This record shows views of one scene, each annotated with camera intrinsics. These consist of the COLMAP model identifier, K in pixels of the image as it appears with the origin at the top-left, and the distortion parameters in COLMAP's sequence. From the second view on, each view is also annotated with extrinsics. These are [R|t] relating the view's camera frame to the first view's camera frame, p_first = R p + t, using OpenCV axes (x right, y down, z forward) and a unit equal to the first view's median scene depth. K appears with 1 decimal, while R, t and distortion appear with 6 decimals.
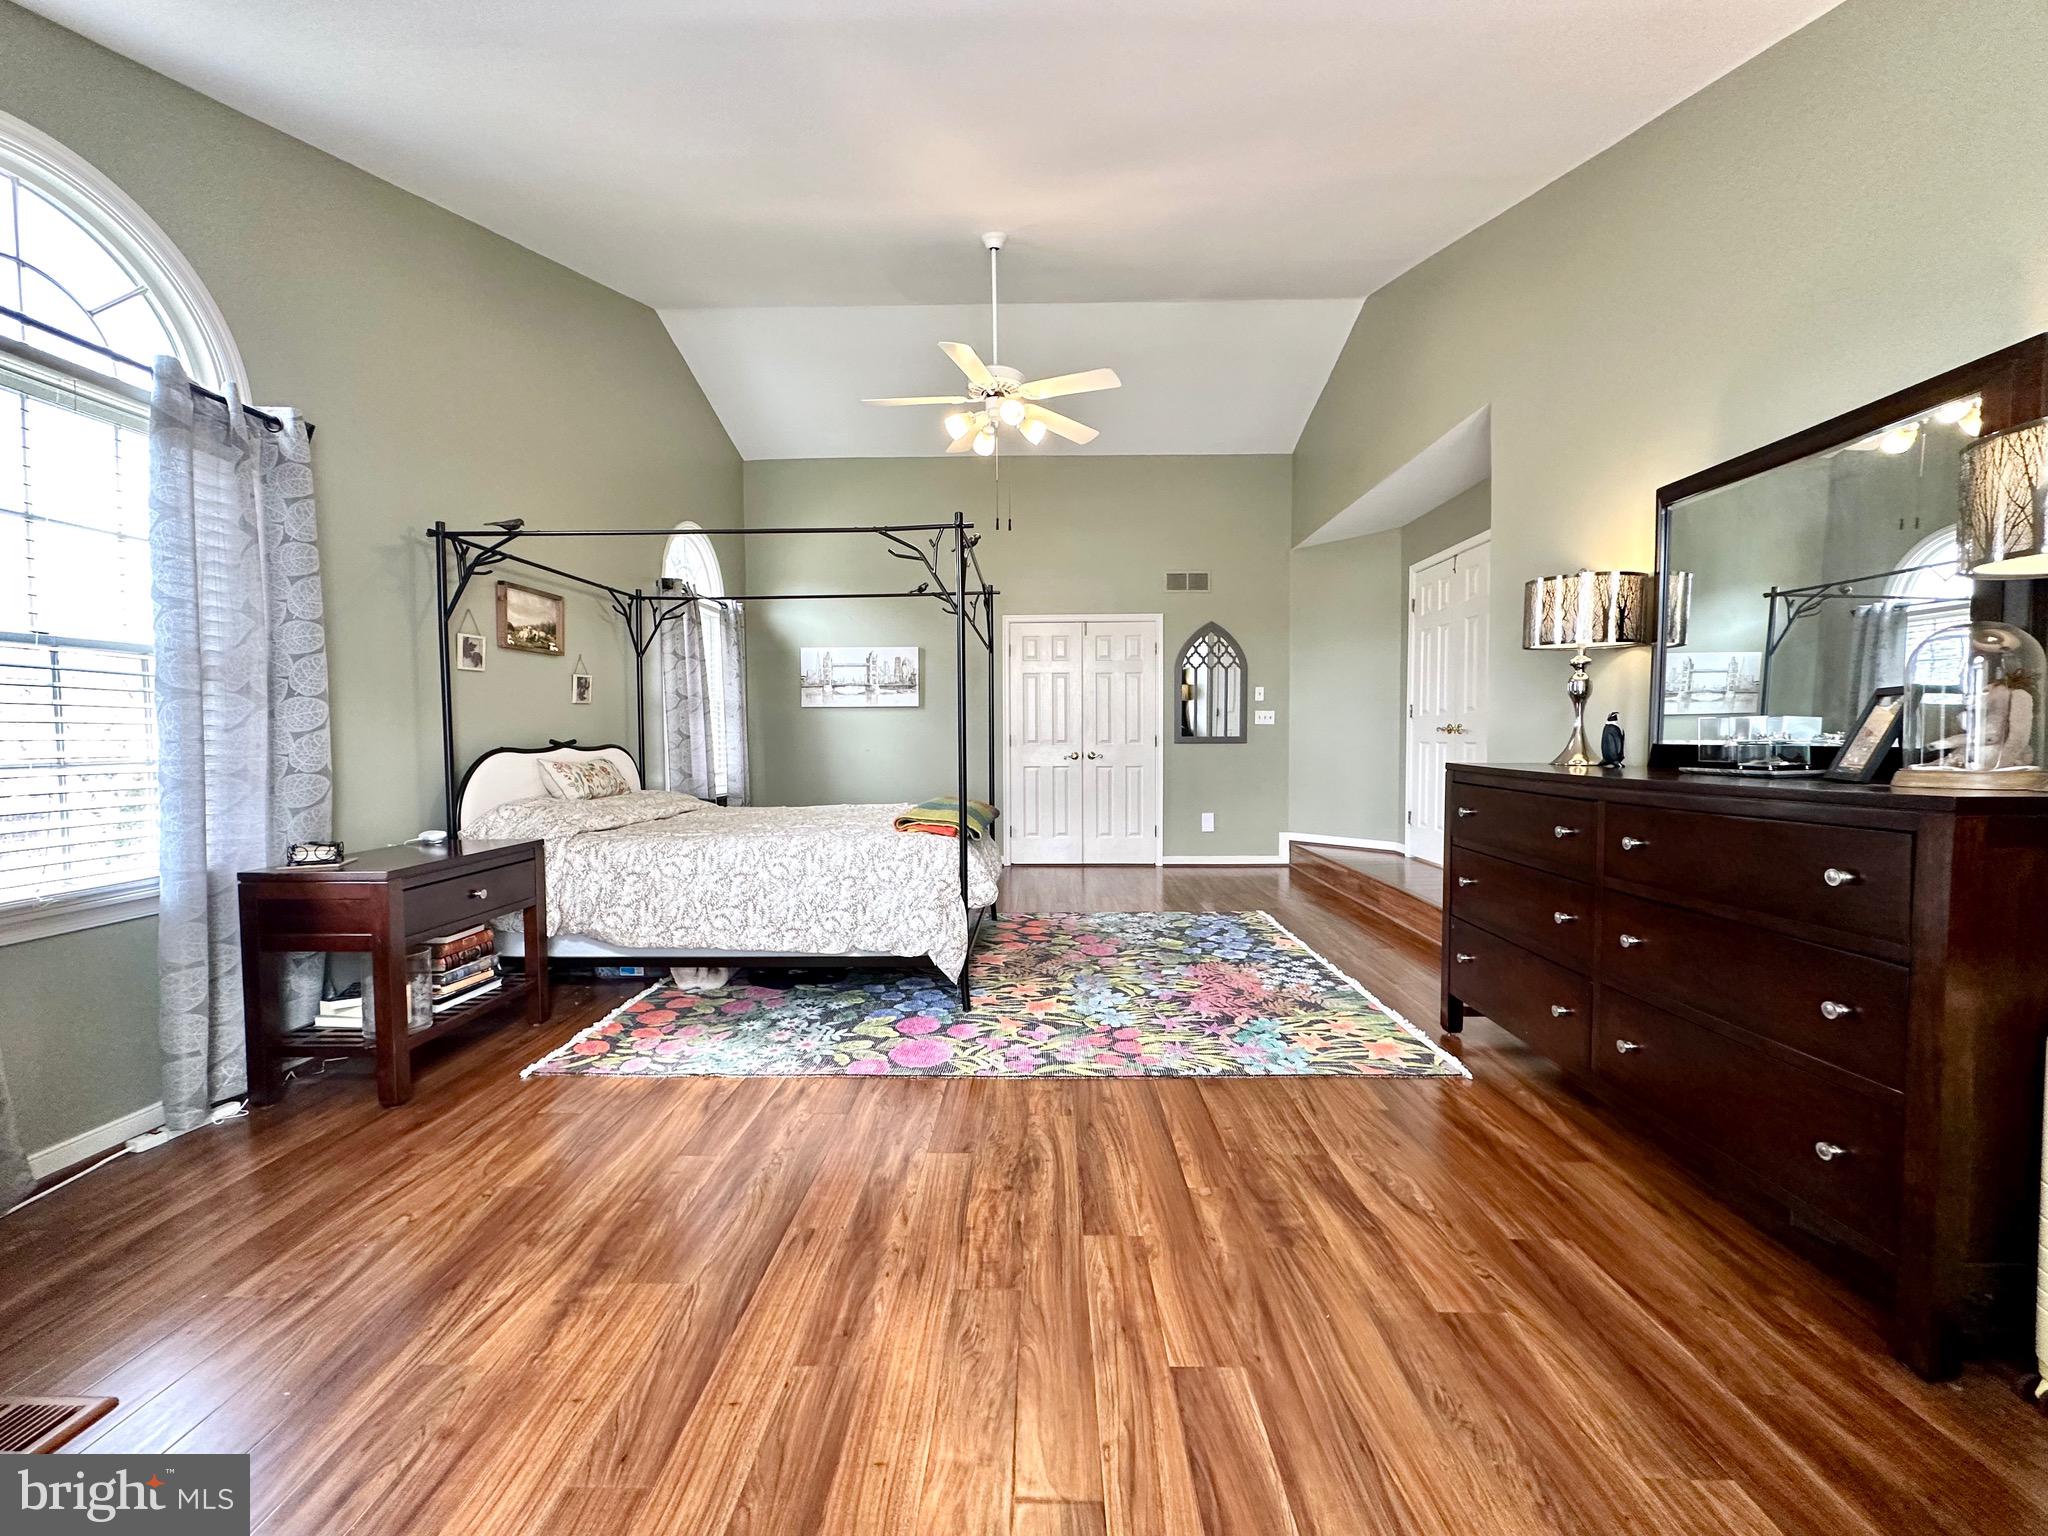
lens RADIAL K [[812.6, 0, 1022.5], [0, 812.6, 770.9], [0, 0, 1]] dist [-0.002207, -0.000261]
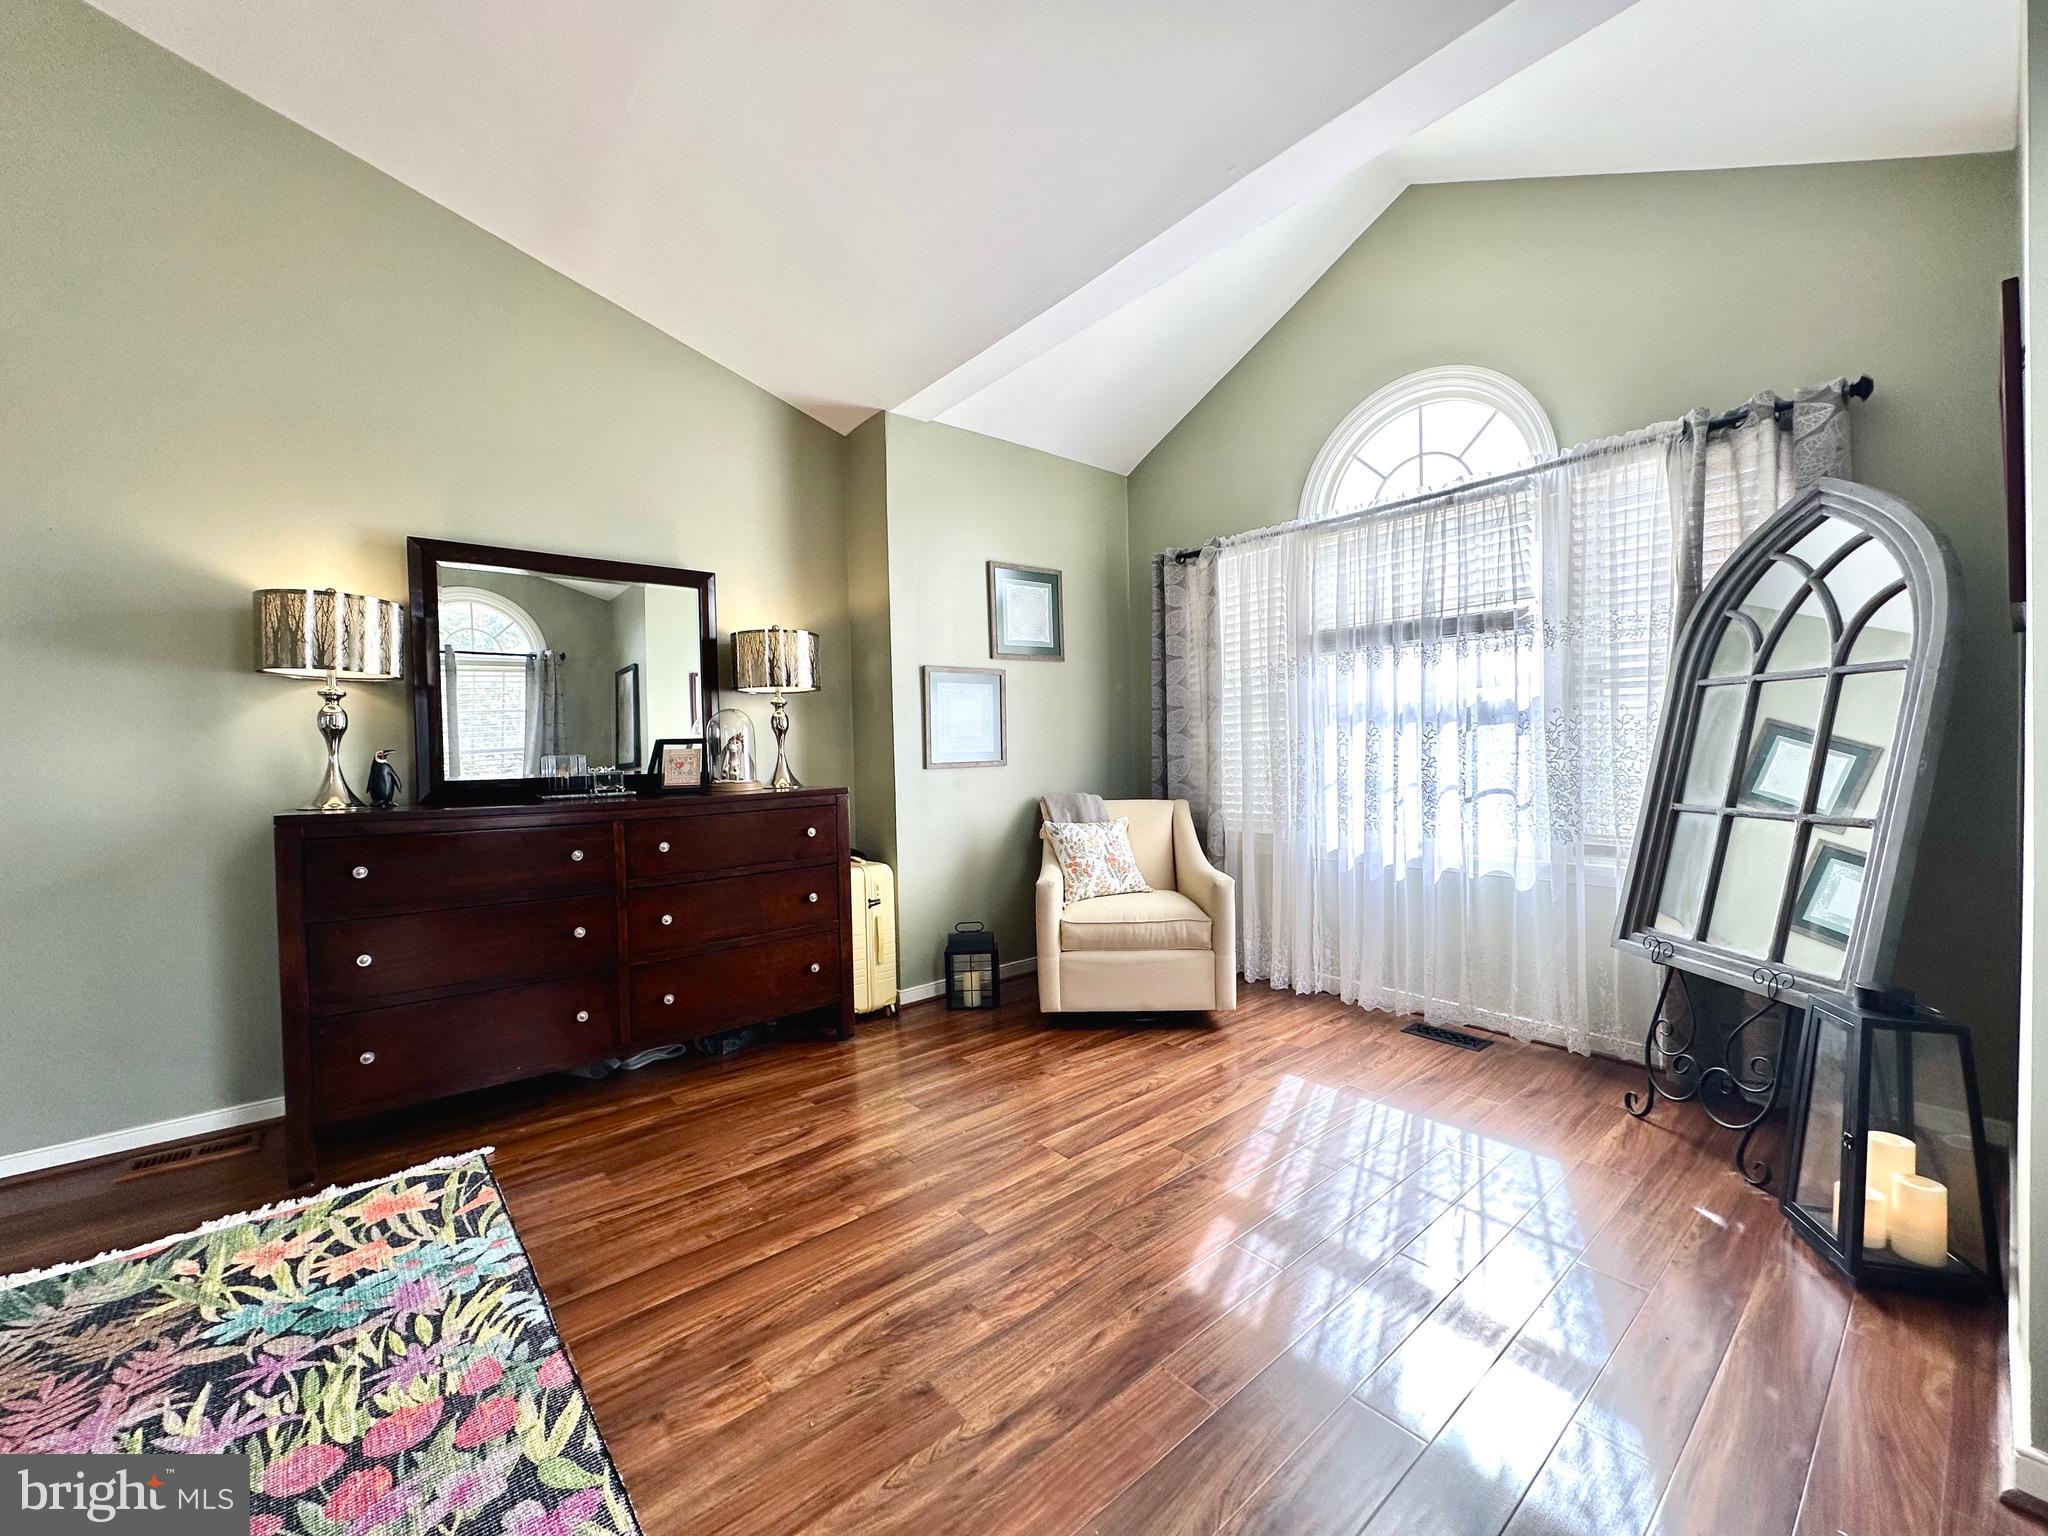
lens RADIAL K [[812.6, 0, 1024.5], [0, 812.6, 766.8], [0, 0, 1]] dist [-0.002207, -0.000261]
pose [[-0.655808, 0.004111, 0.754916, -0.486584], [0.060826, 0.997022, 0.047412, -0.050855], [-0.752473, 0.077012, -0.654105, 1.040094]]
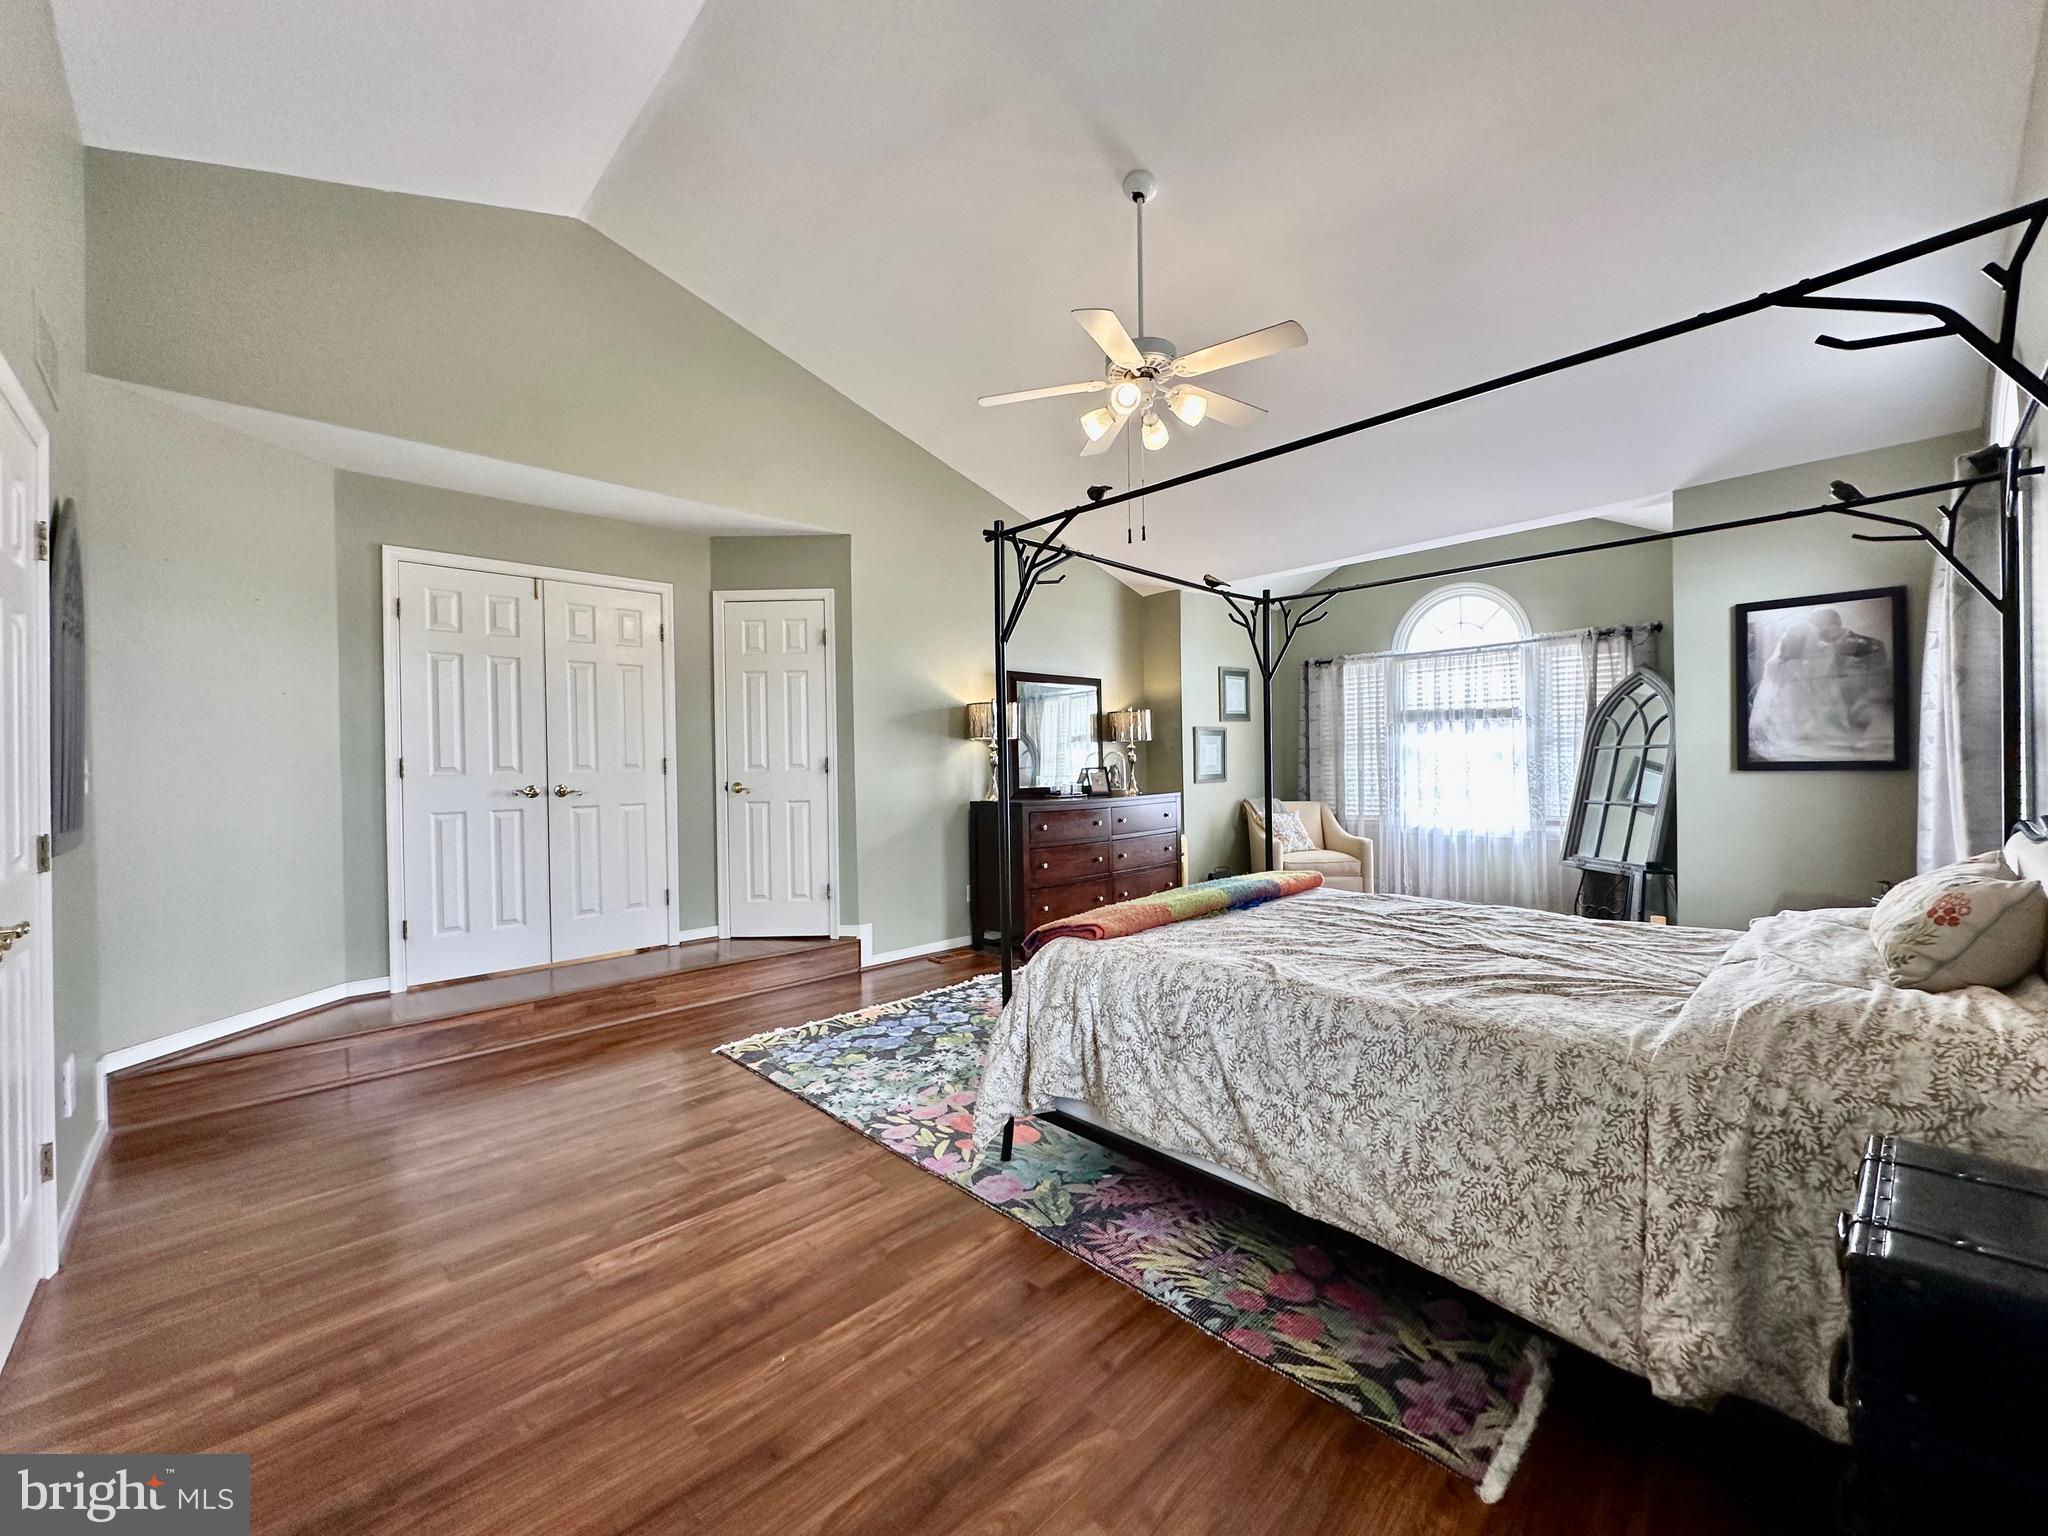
lens RADIAL K [[812.6, 0, 1026.0], [0, 812.6, 765.3], [0, 0, 1]] dist [-0.002207, -0.000261]
pose [[-0.703999, 0.012955, 0.710083, -0.729960], [0.053423, 0.997967, 0.034758, -0.153628], [-0.708189, 0.062404, -0.703260, 2.289052]]
